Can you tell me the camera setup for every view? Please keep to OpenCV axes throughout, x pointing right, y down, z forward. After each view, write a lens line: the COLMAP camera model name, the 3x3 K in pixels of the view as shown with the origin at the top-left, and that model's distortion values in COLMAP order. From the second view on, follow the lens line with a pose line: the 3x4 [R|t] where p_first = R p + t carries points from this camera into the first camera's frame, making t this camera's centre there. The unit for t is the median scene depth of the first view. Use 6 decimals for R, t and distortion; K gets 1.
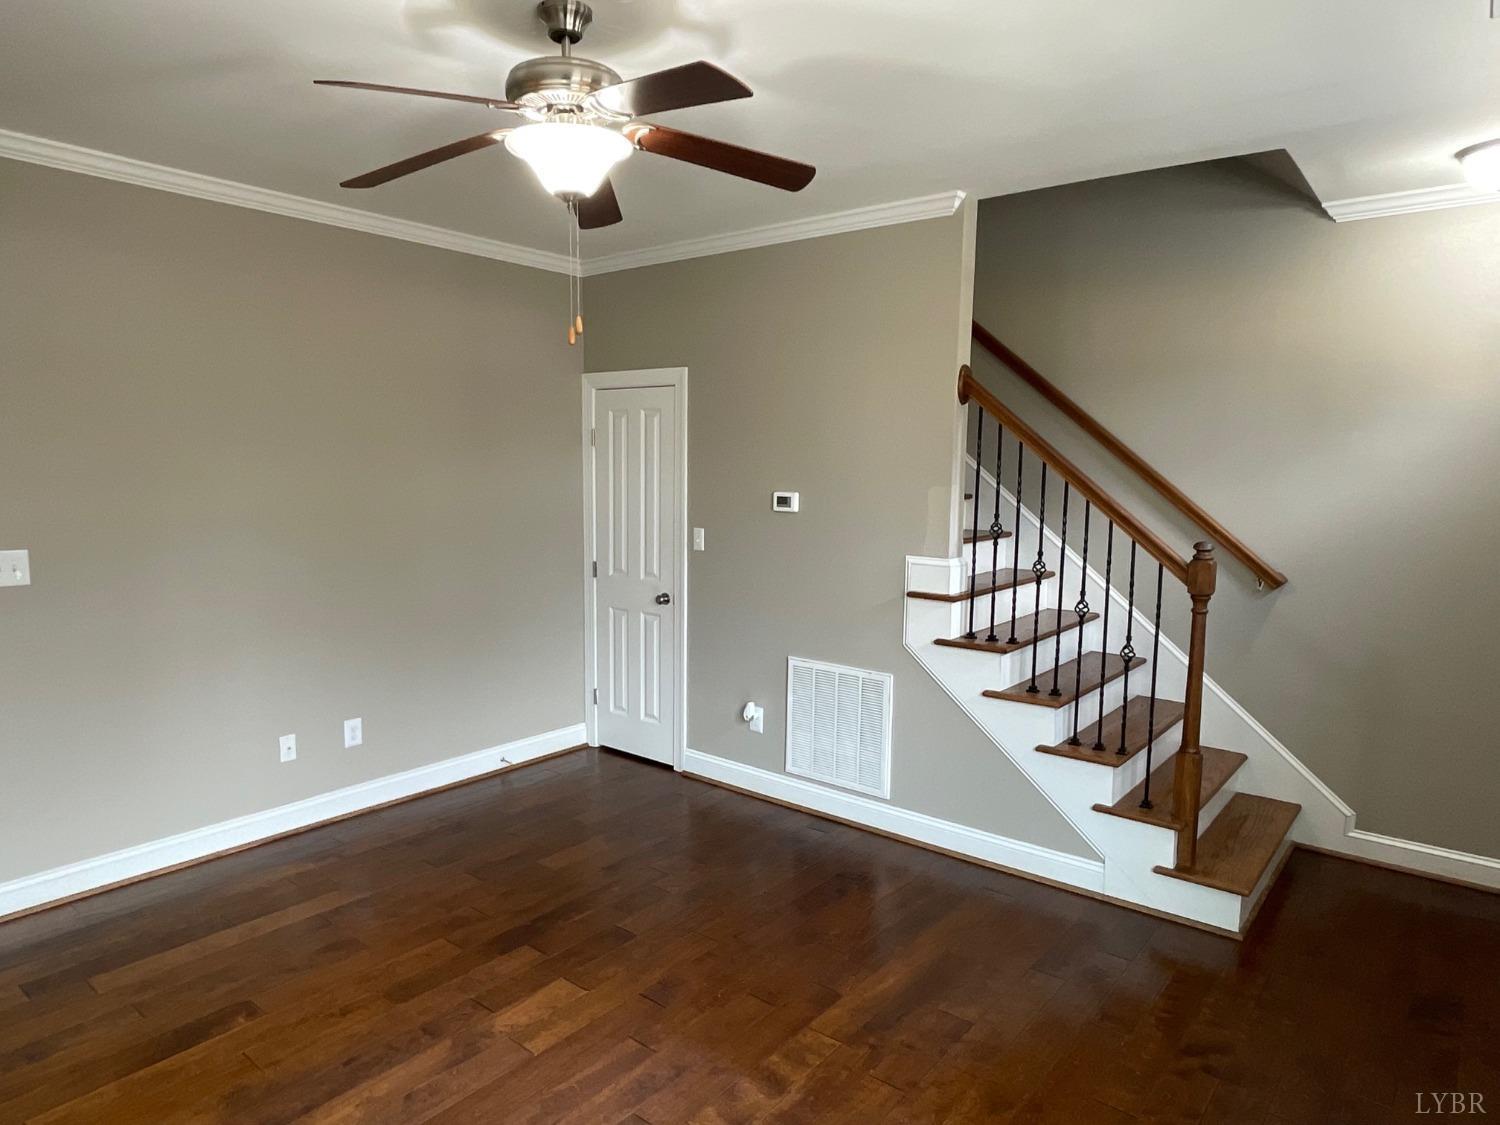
lens RADIAL K [[921.3, 0, 750.4], [0, 921.3, 569.8], [0, 0, 1]] dist [0.009611, 0.002140]
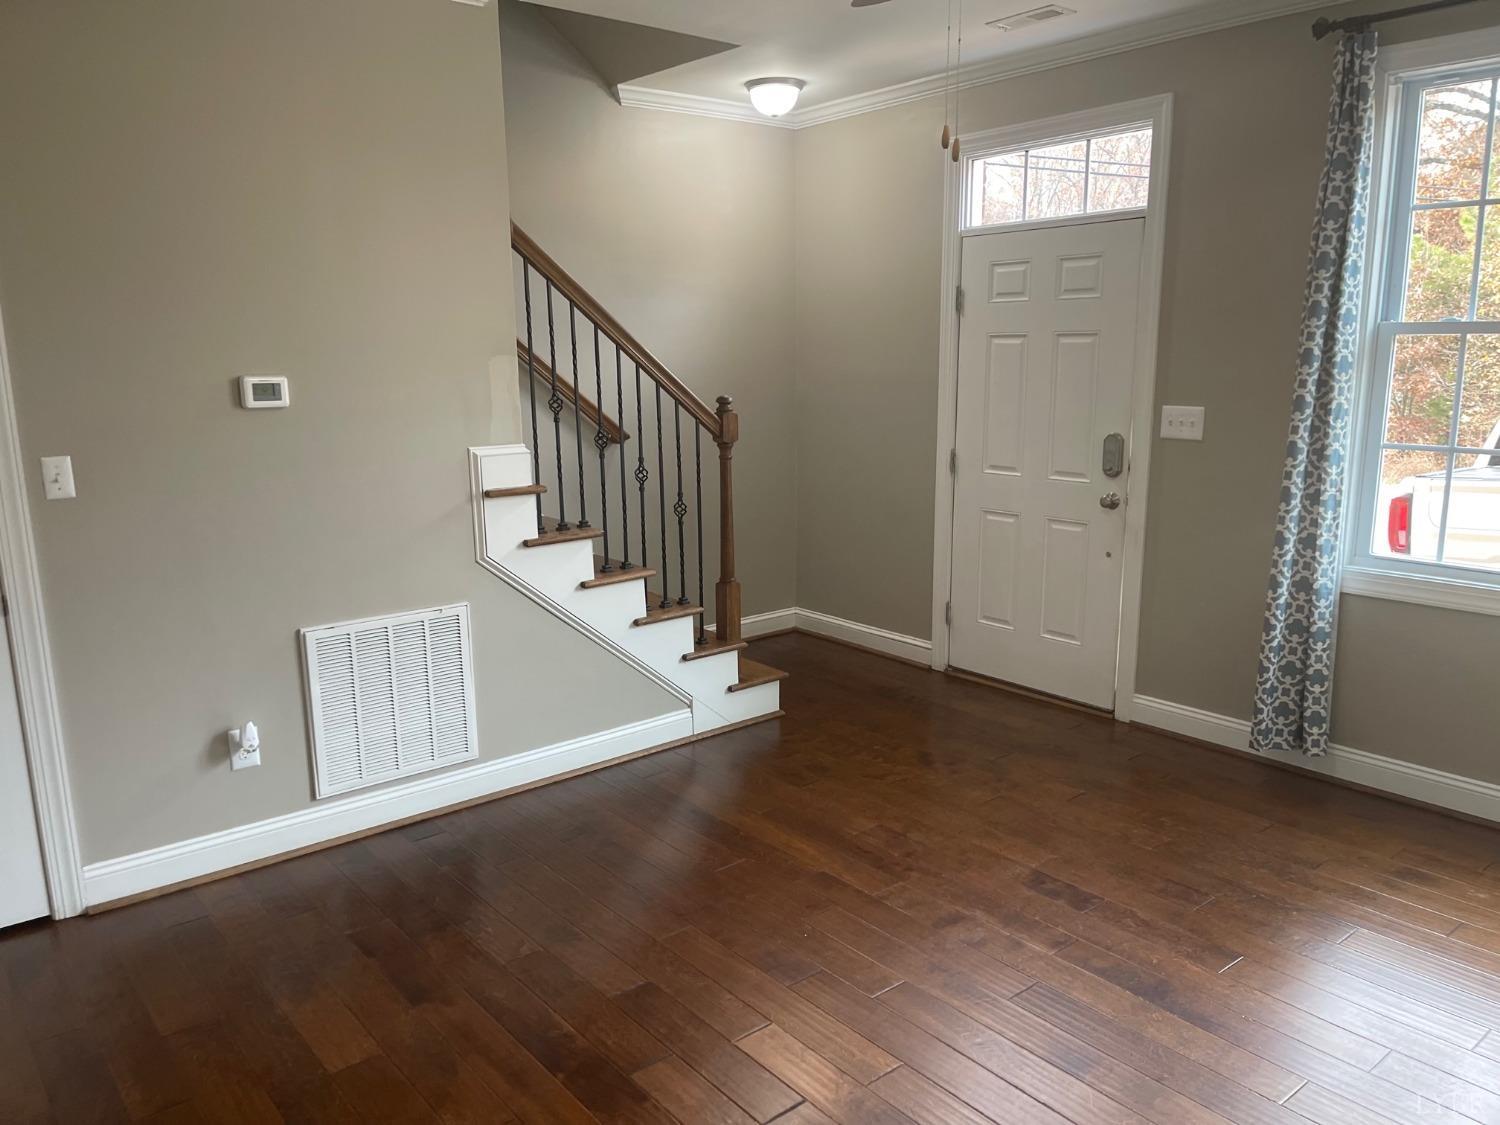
lens RADIAL K [[1129.9, 0, 751.8], [0, 1129.9, 560.4], [0, 0, 1]] dist [0.071185, -0.088213]
pose [[0.206775, -0.206069, 0.956441, -0.726651], [0.123653, 0.975233, 0.183385, -0.069164], [-0.970543, 0.080347, 0.227135, 0.553121]]
